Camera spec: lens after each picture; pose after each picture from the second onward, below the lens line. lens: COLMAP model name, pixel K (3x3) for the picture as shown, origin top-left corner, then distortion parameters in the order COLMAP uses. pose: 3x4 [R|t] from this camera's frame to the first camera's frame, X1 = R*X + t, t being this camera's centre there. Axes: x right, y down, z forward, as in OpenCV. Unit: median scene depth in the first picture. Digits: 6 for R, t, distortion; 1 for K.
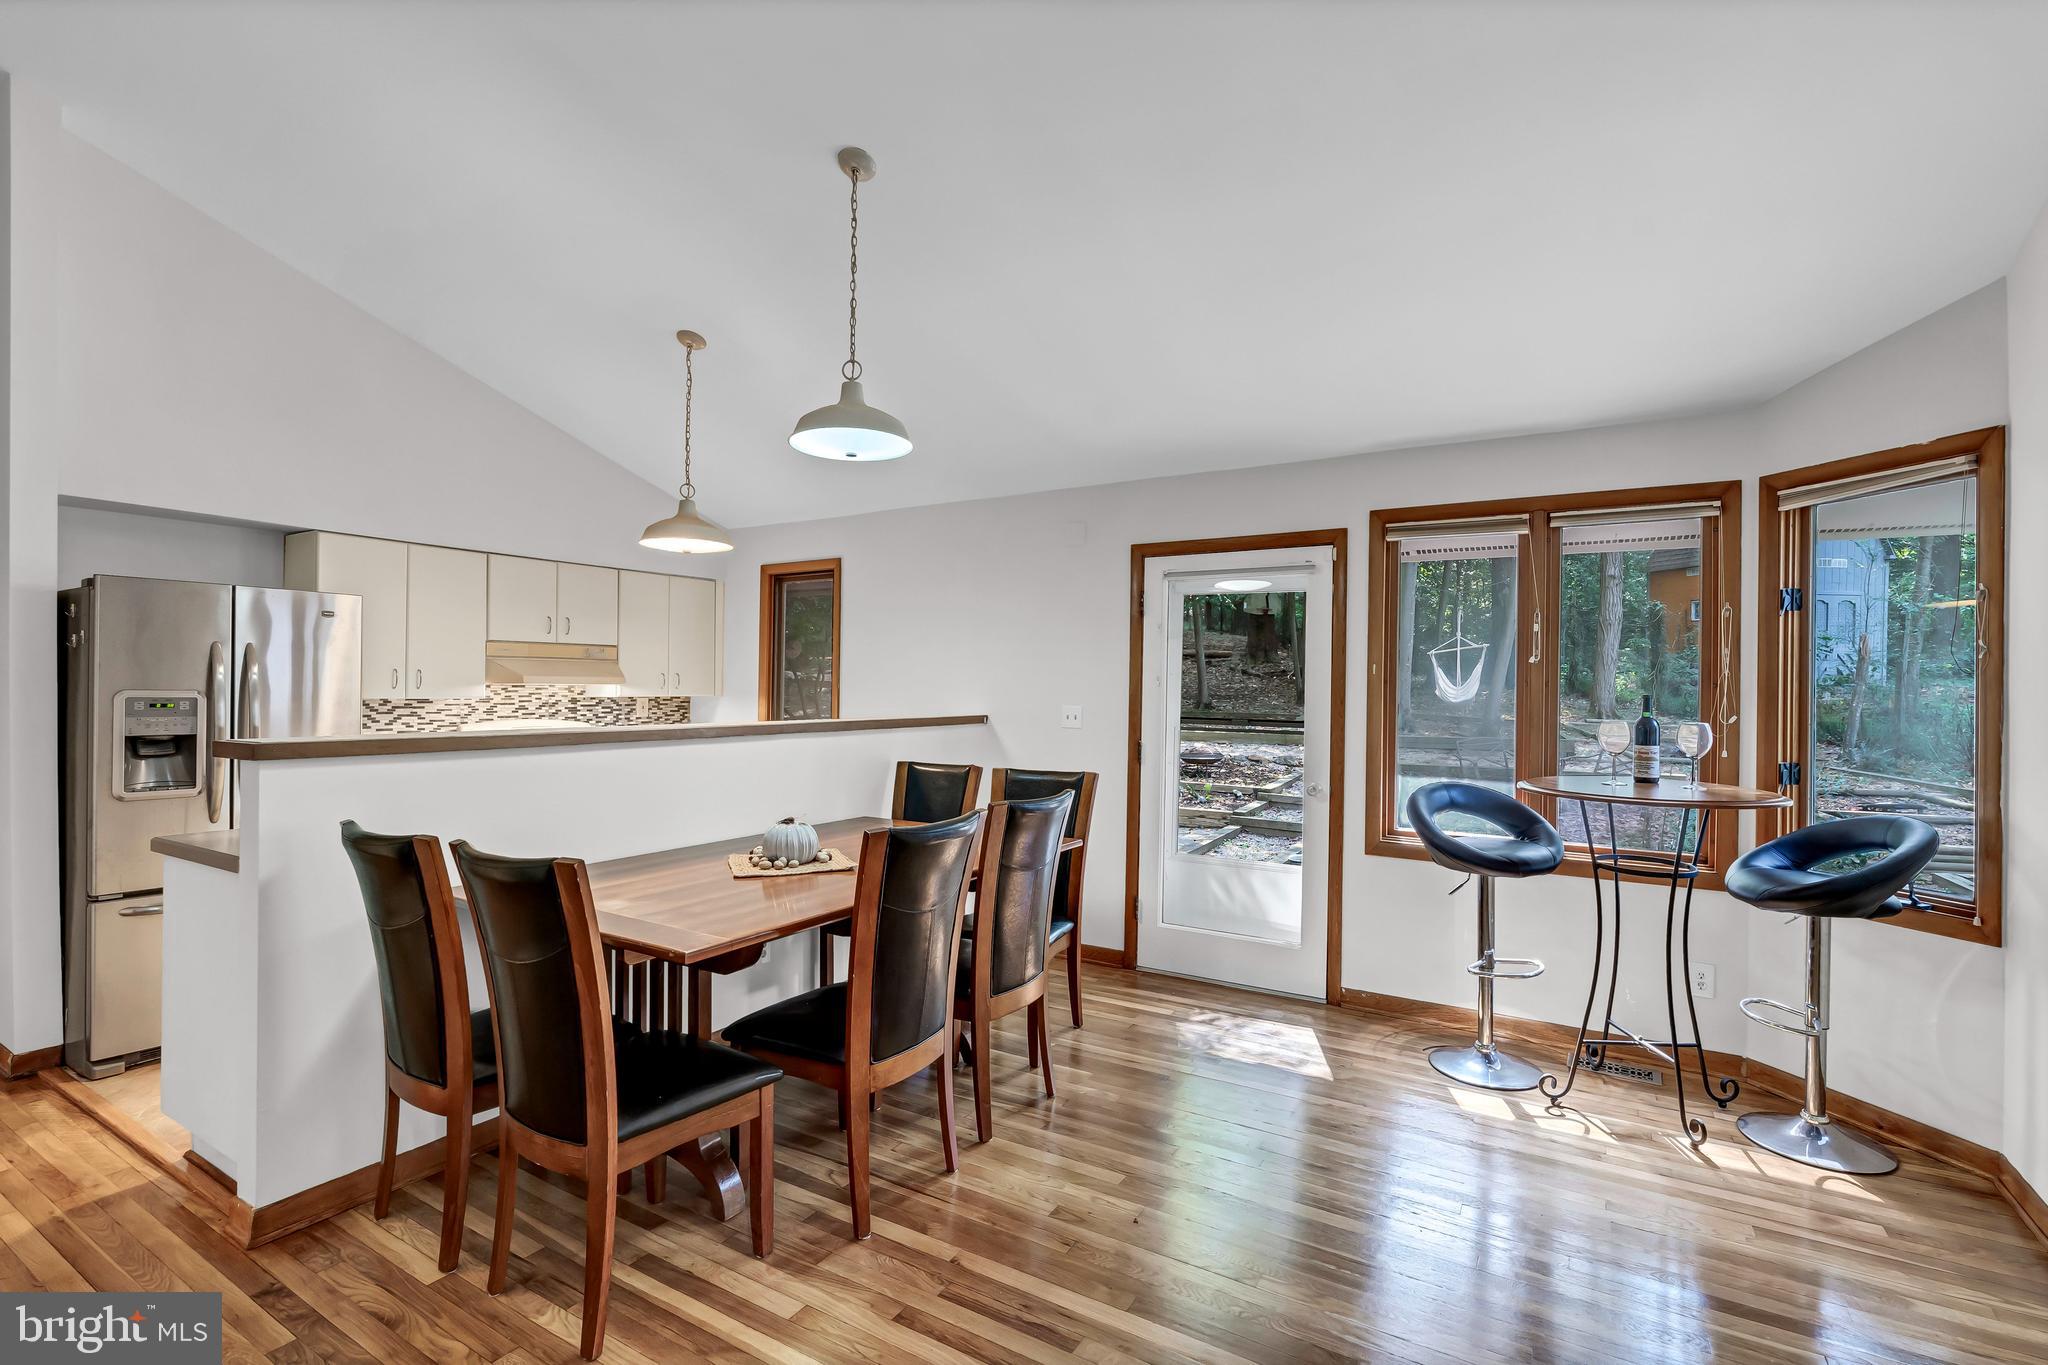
lens RADIAL K [[924.1, 0, 1024.4], [0, 924.1, 687.9], [0, 0, 1]] dist [-0.002470, 0.000130]
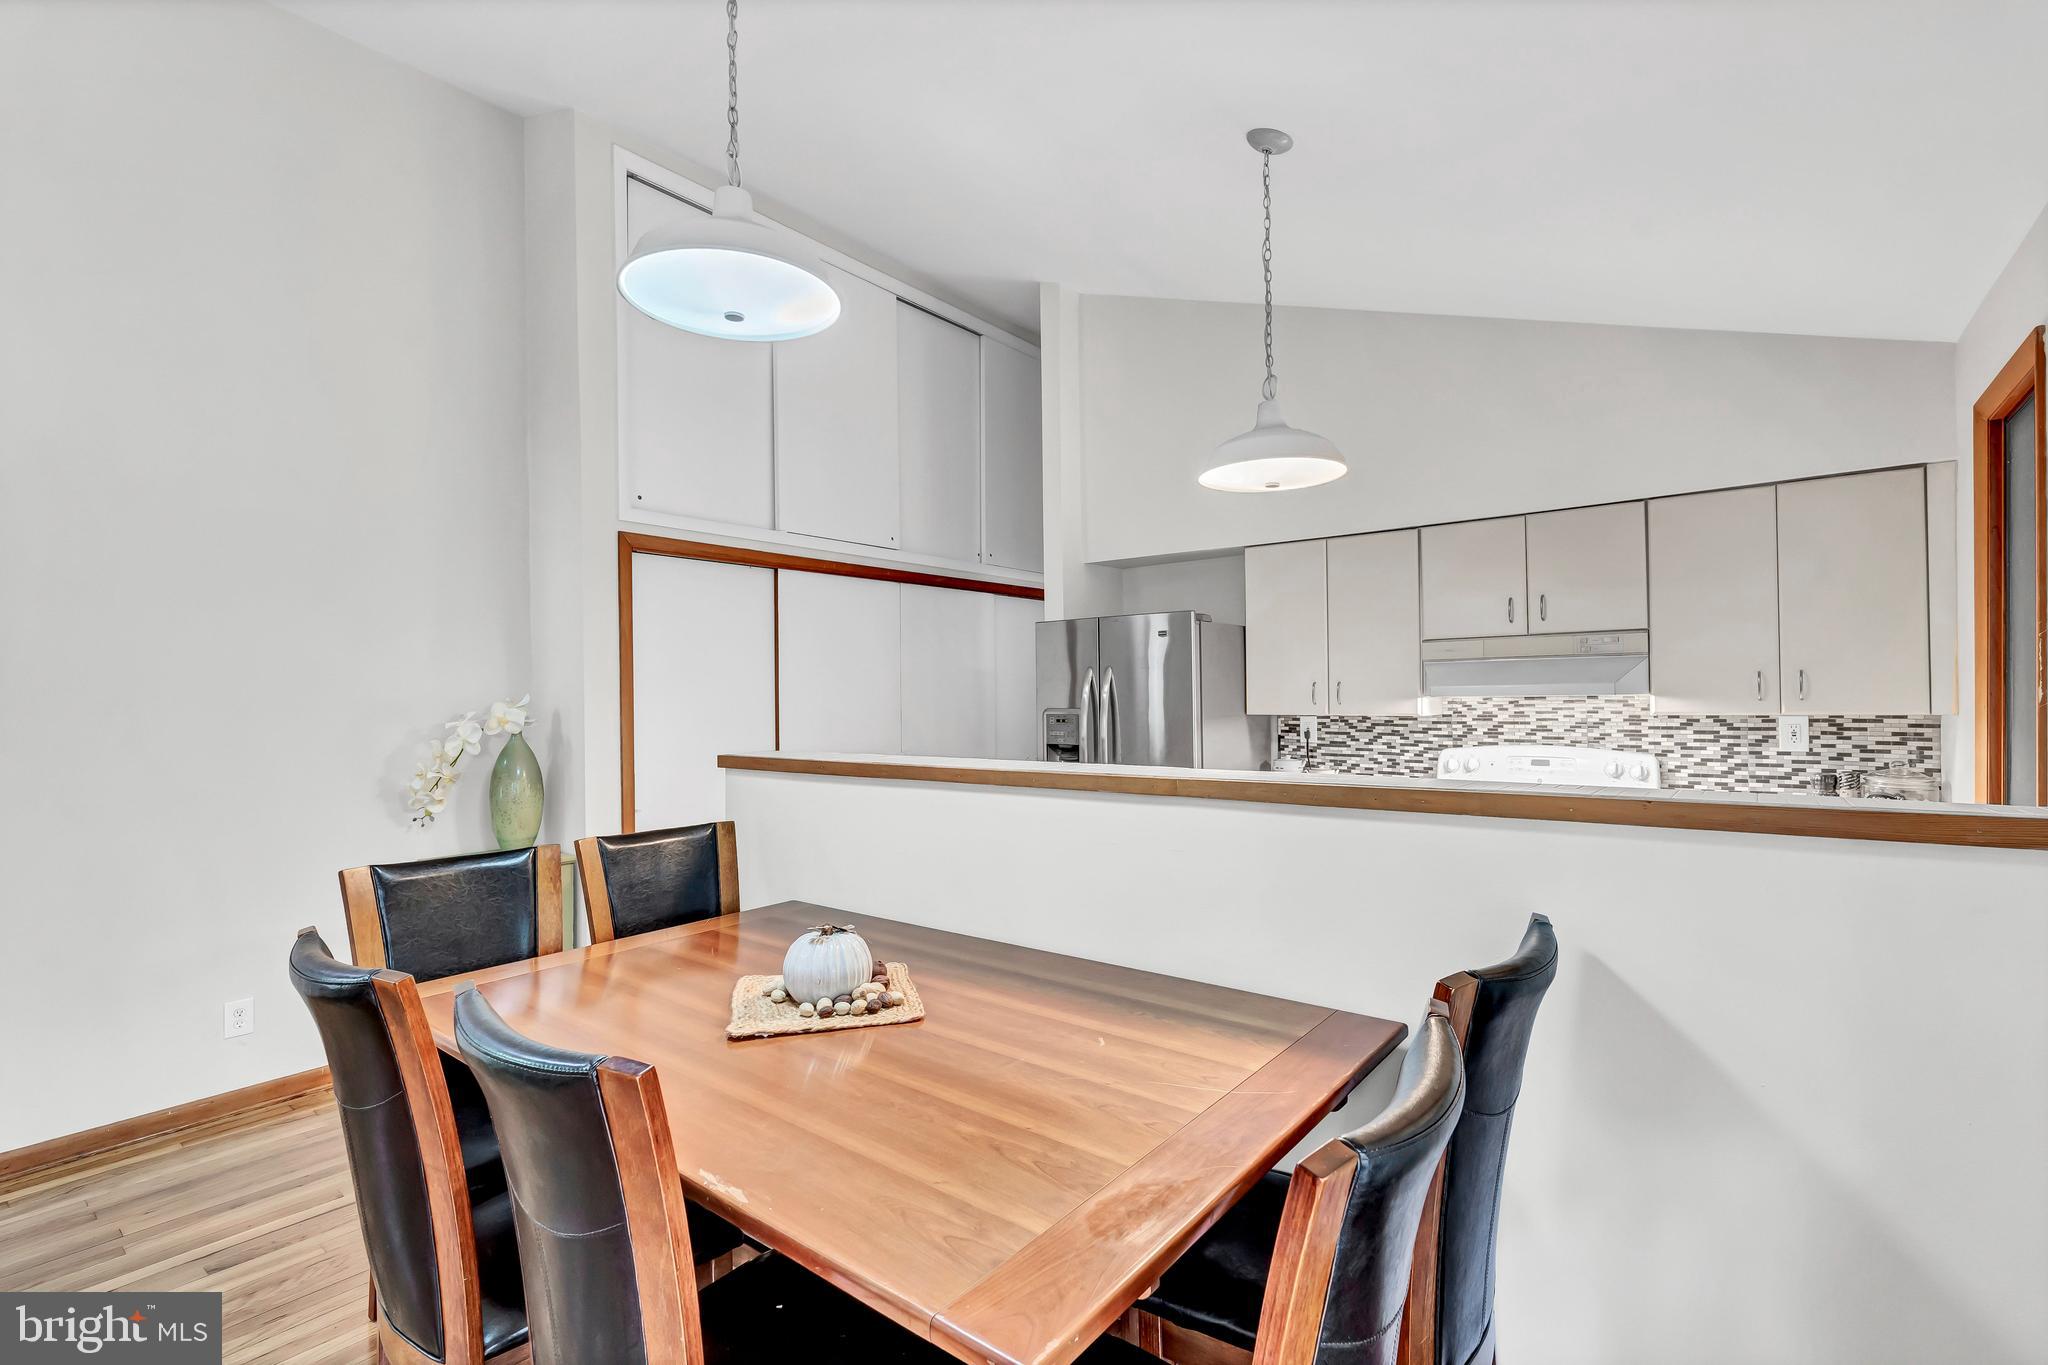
lens RADIAL K [[924.1, 0, 1024.4], [0, 924.1, 687.9], [0, 0, 1]] dist [-0.002470, 0.000130]
pose [[-0.122636, -0.011692, -0.992383, 0.235044], [0.014536, 0.999802, -0.013576, -0.006792], [0.992345, -0.016090, -0.122442, 0.810436]]
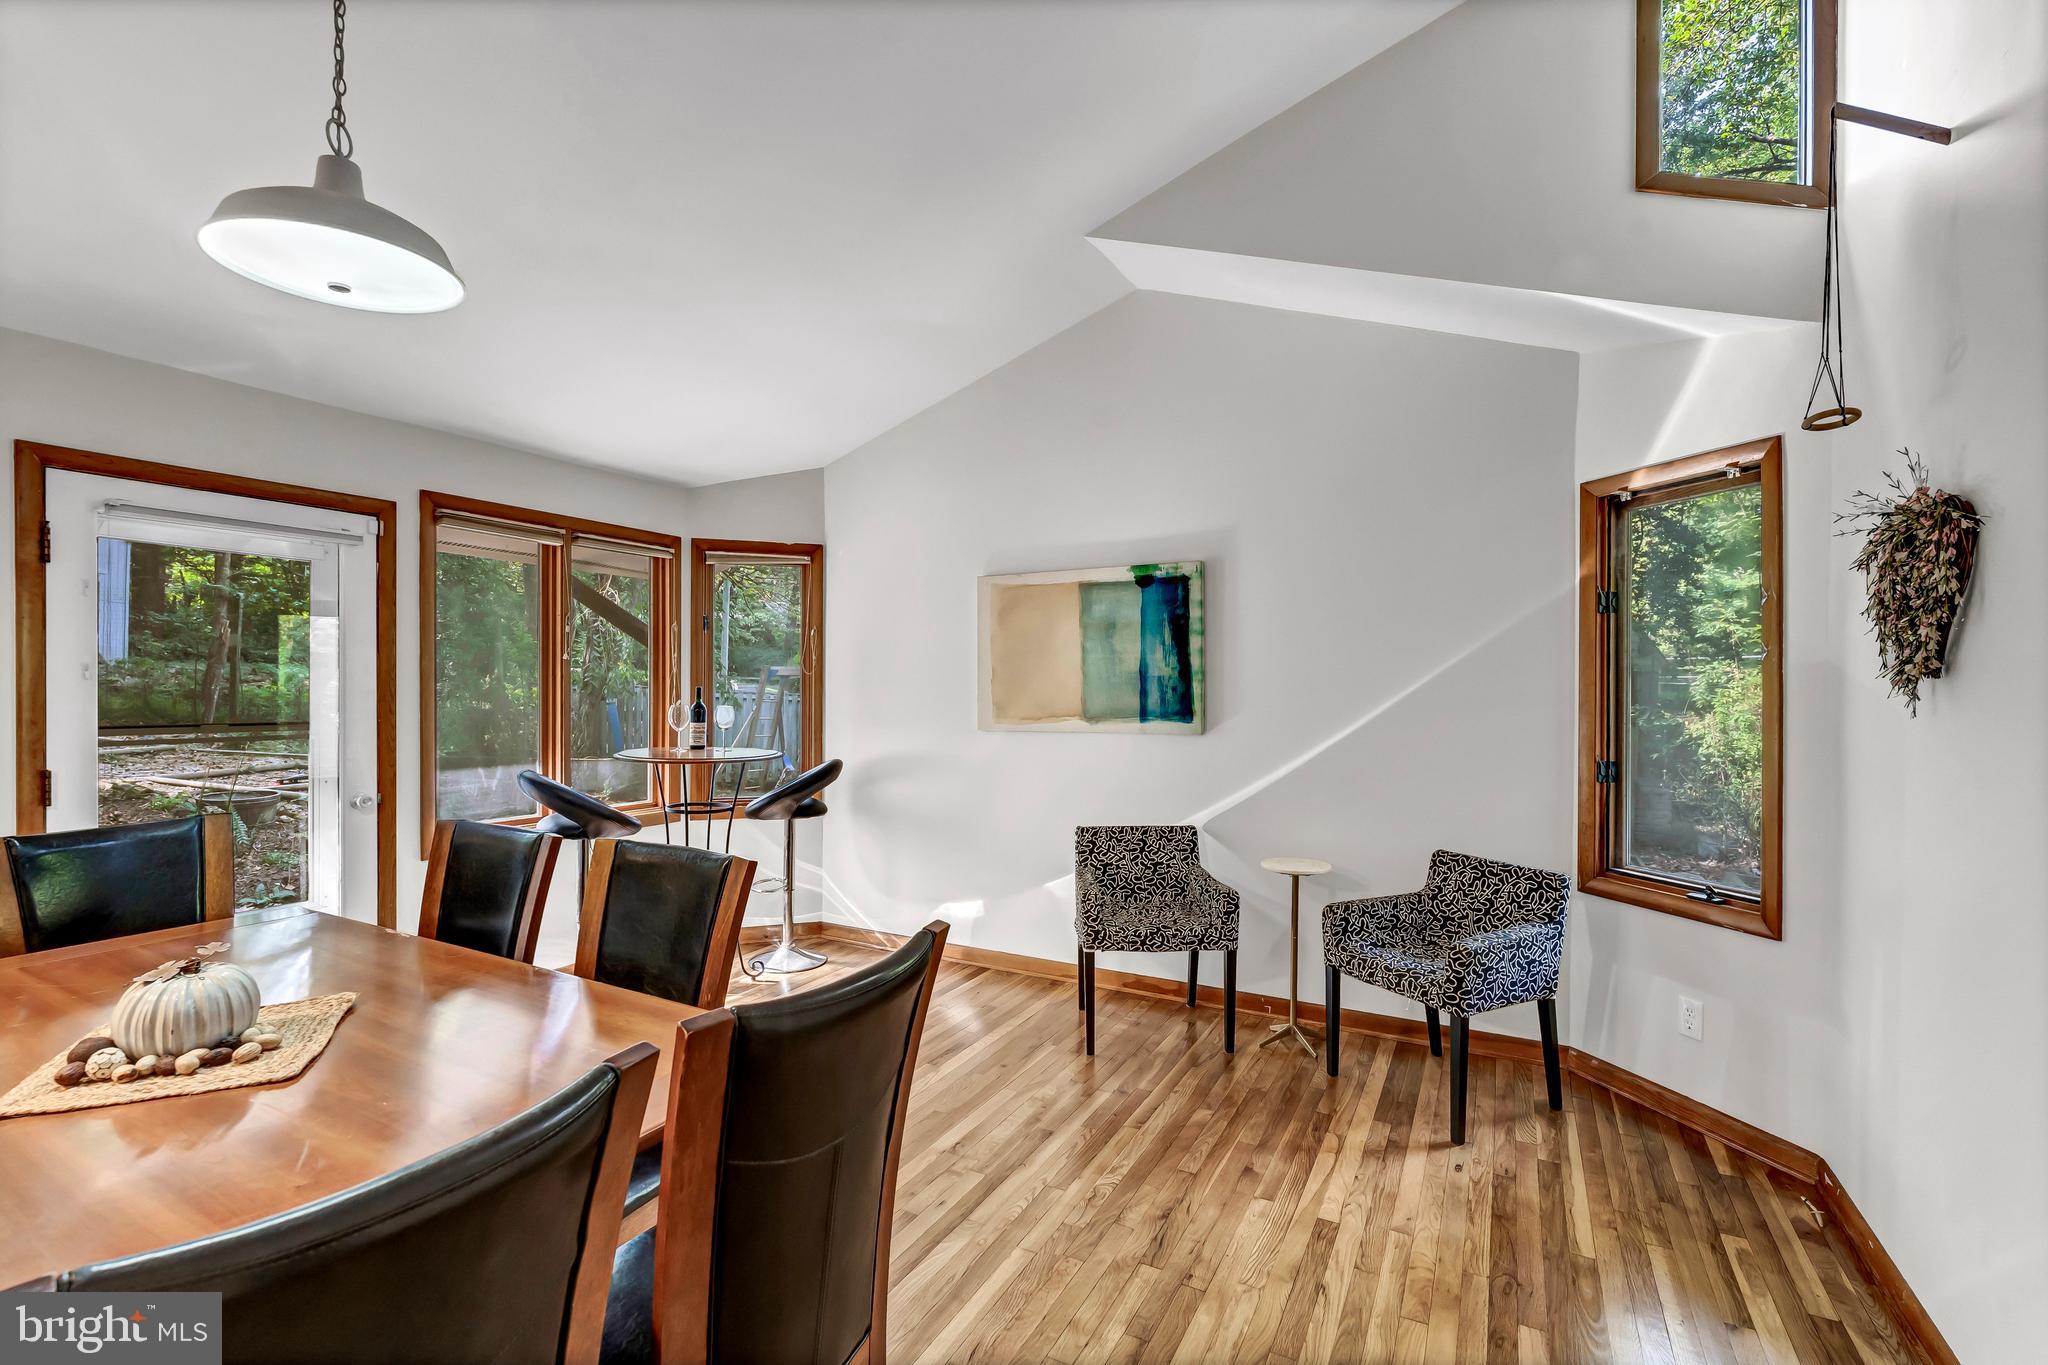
lens RADIAL K [[924.1, 0, 1024.4], [0, 924.1, 687.9], [0, 0, 1]] dist [-0.002470, 0.000130]
pose [[-0.060034, -0.015123, 0.998082, -0.513115], [-0.007859, 0.999861, 0.014677, -0.010143], [-0.998165, -0.006963, -0.060145, 0.397017]]
